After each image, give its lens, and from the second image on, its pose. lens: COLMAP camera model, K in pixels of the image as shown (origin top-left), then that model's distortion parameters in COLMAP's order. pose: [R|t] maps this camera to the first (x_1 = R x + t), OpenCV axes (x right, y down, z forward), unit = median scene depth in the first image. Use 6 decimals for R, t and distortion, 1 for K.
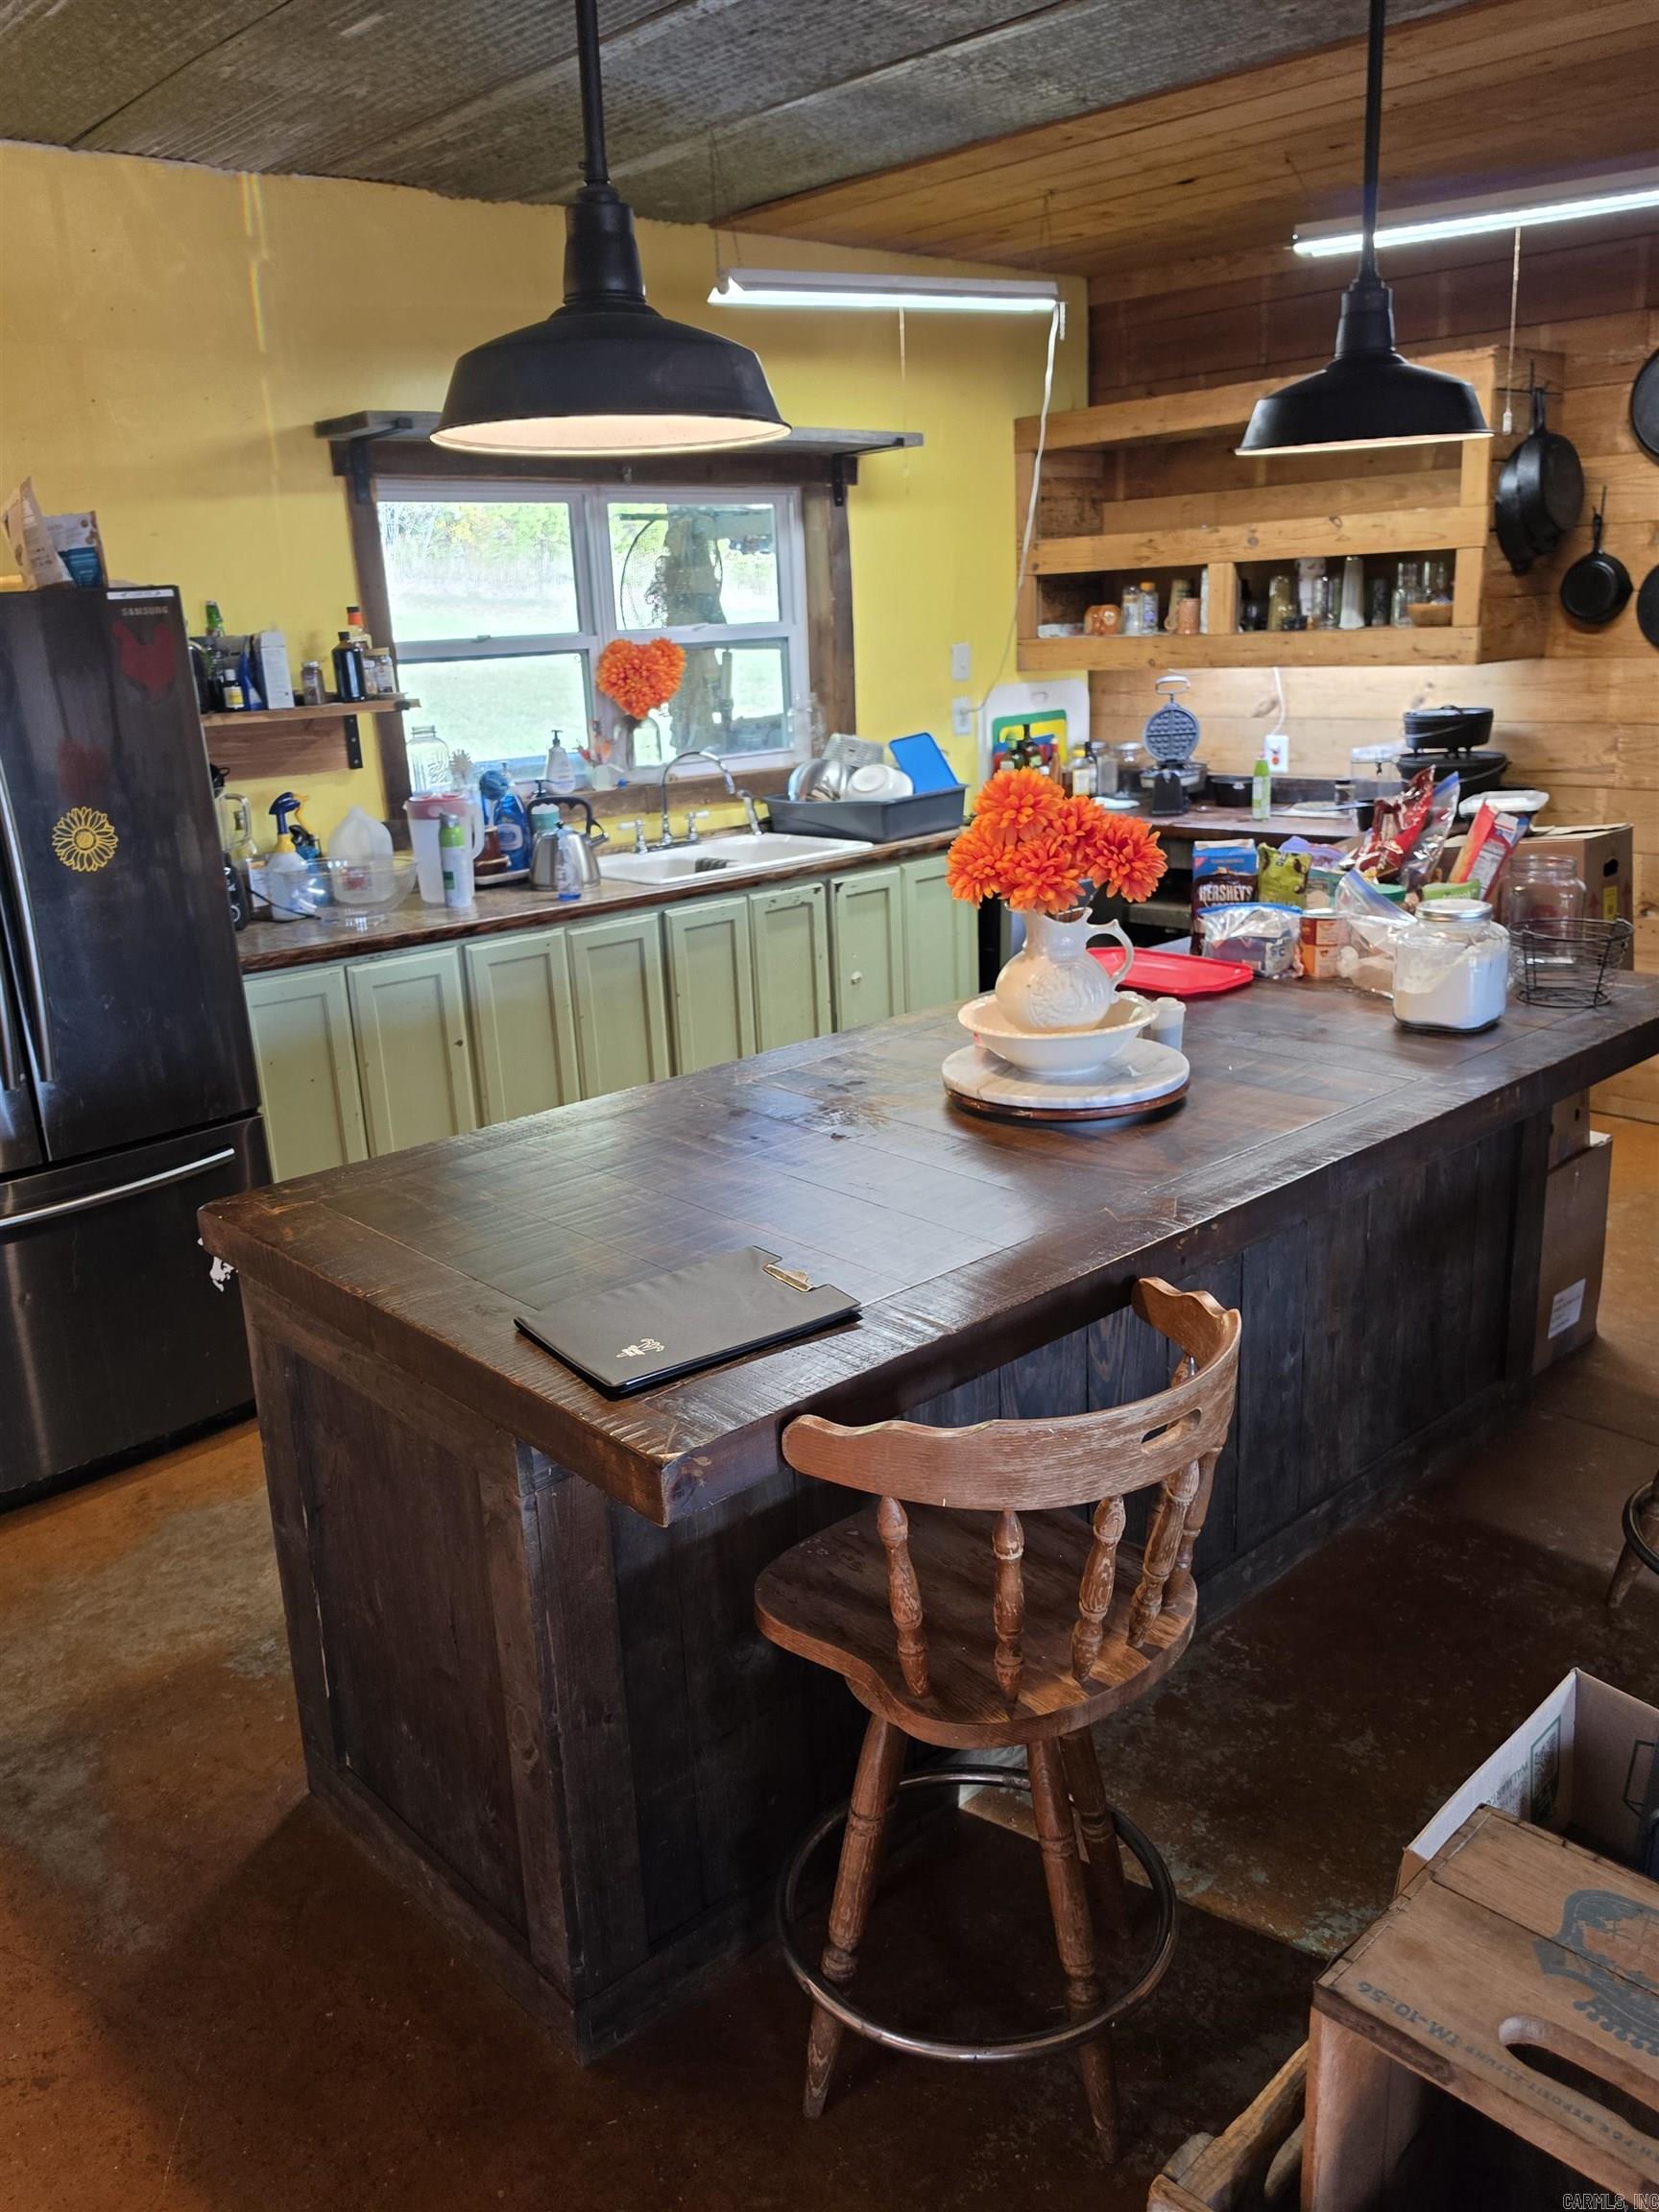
lens RADIAL K [[1701.4, 0, 785.0], [0, 1701.4, 1094.5], [0, 0, 1]] dist [0.052203, -0.092357]
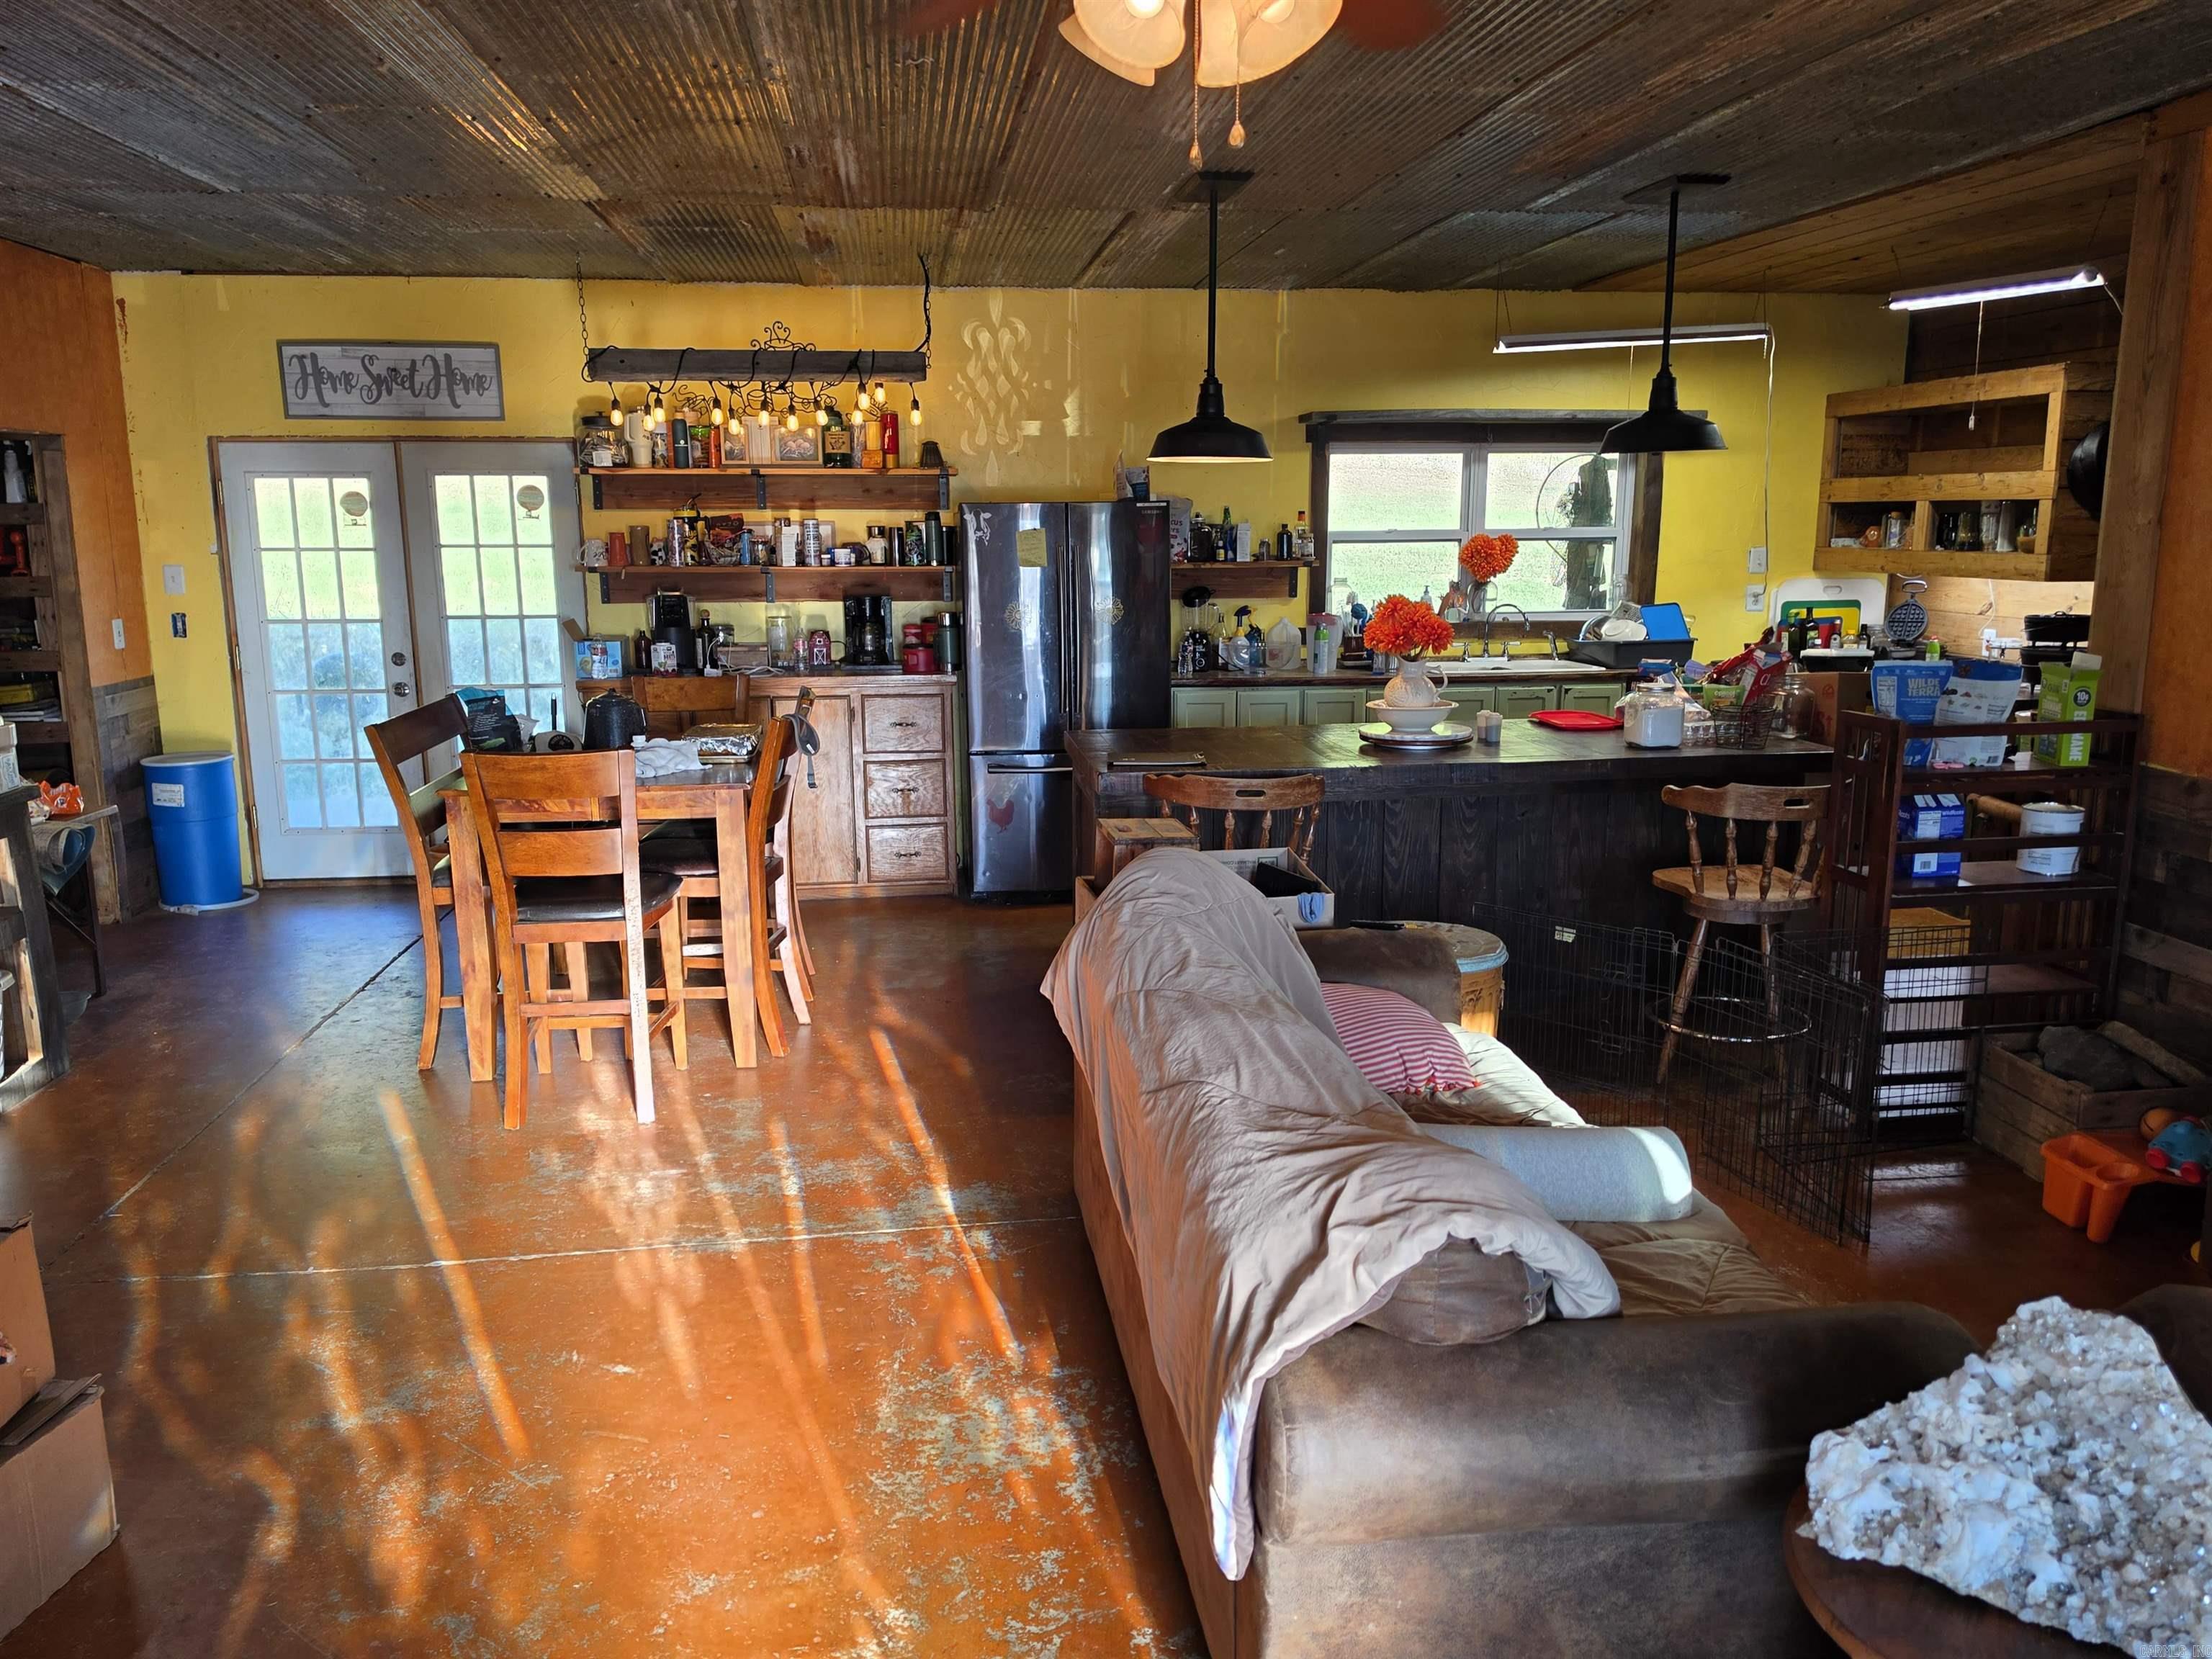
lens RADIAL K [[1701.4, 0, 1057.0], [0, 1701.4, 869.9], [0, 0, 1]] dist [0.052203, -0.092357]
pose [[0.804682, 0.159055, -0.572003, 0.581245], [-0.192385, 0.981317, 0.002229, 0.129348], [0.561671, 0.108251, 0.820248, -0.560206]]
